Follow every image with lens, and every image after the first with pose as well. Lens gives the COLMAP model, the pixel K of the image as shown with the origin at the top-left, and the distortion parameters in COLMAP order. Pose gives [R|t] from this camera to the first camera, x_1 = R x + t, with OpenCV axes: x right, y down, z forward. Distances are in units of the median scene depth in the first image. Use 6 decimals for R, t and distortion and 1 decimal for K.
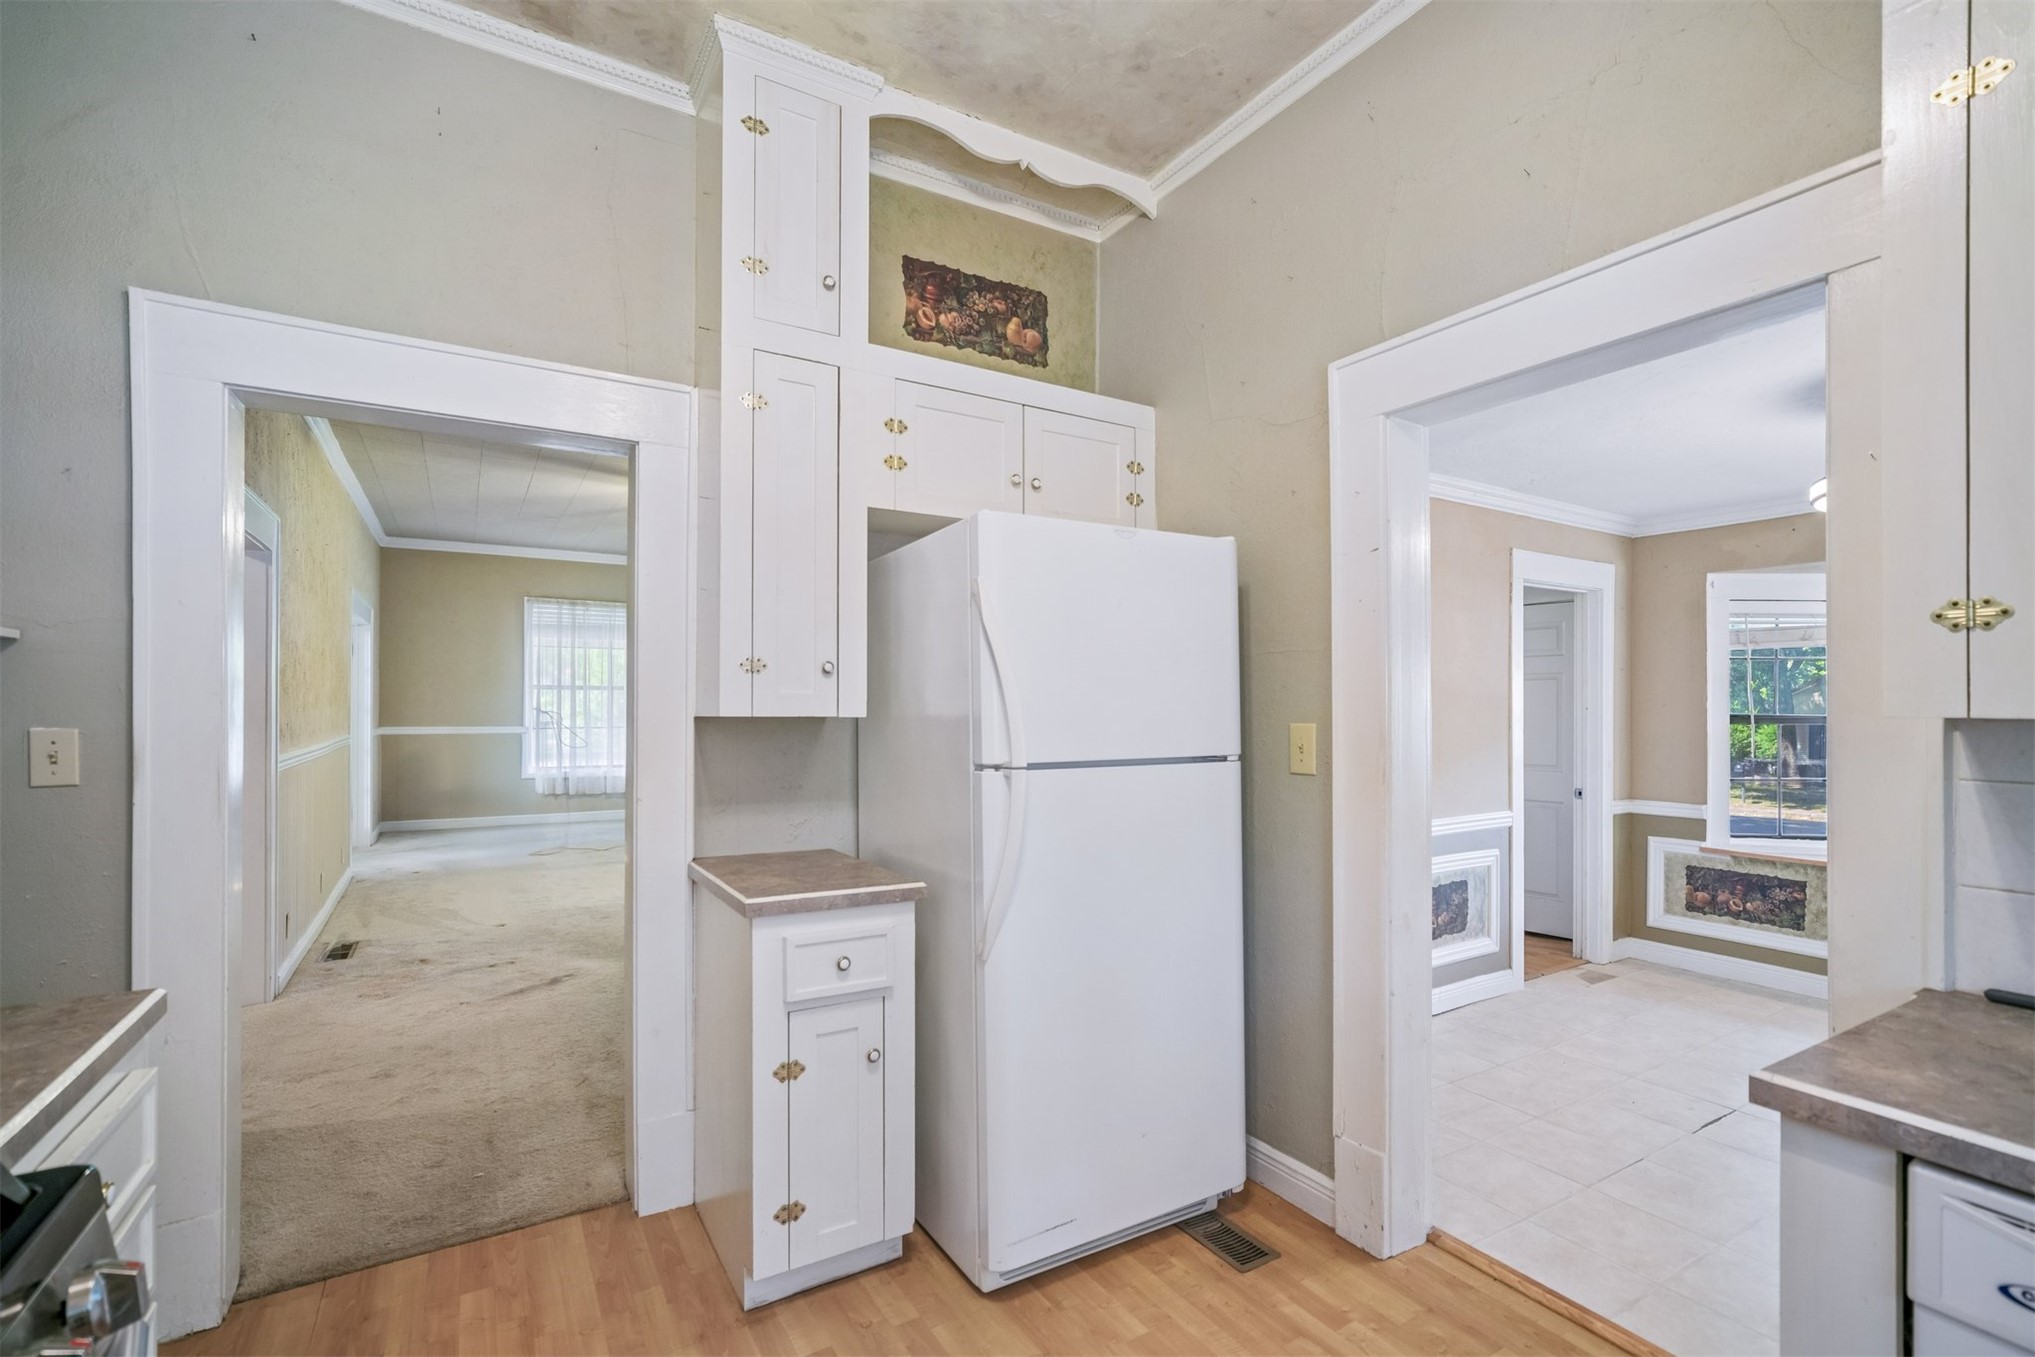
lens RADIAL K [[928.8, 0, 1025.0], [0, 928.8, 711.5], [0, 0, 1]] dist [-0.006136, -0.000107]
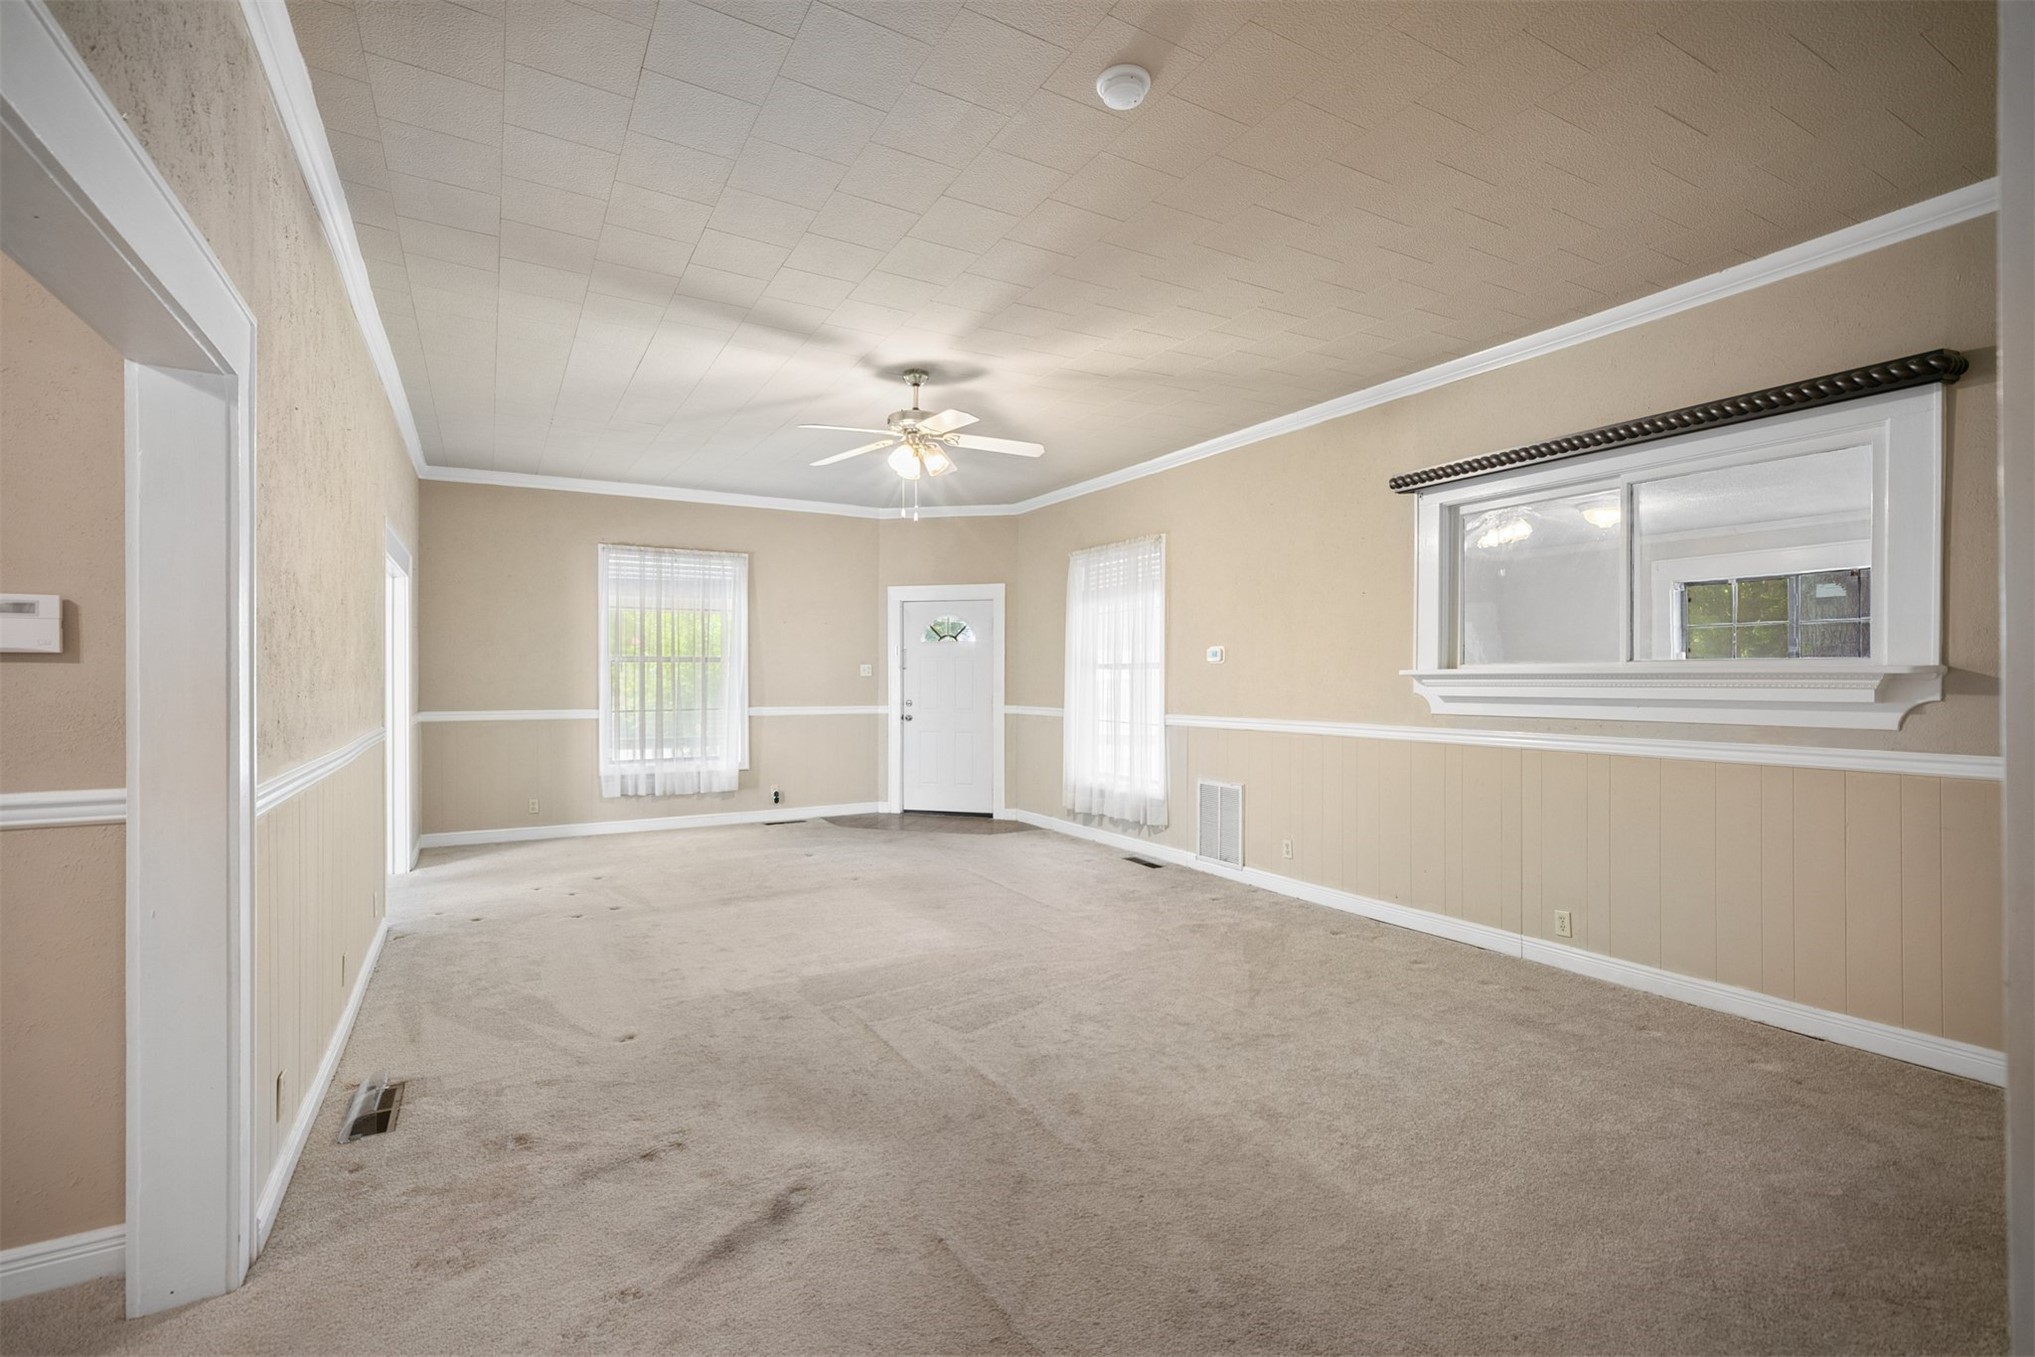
lens RADIAL K [[928.8, 0, 1019.3], [0, 928.8, 677.3], [0, 0, 1]] dist [-0.006136, -0.000107]
pose [[0.999701, -0.009854, -0.022367, -0.235107], [0.009703, 0.999930, -0.006841, -0.003329], [0.022433, 0.006622, 0.999726, 0.313593]]
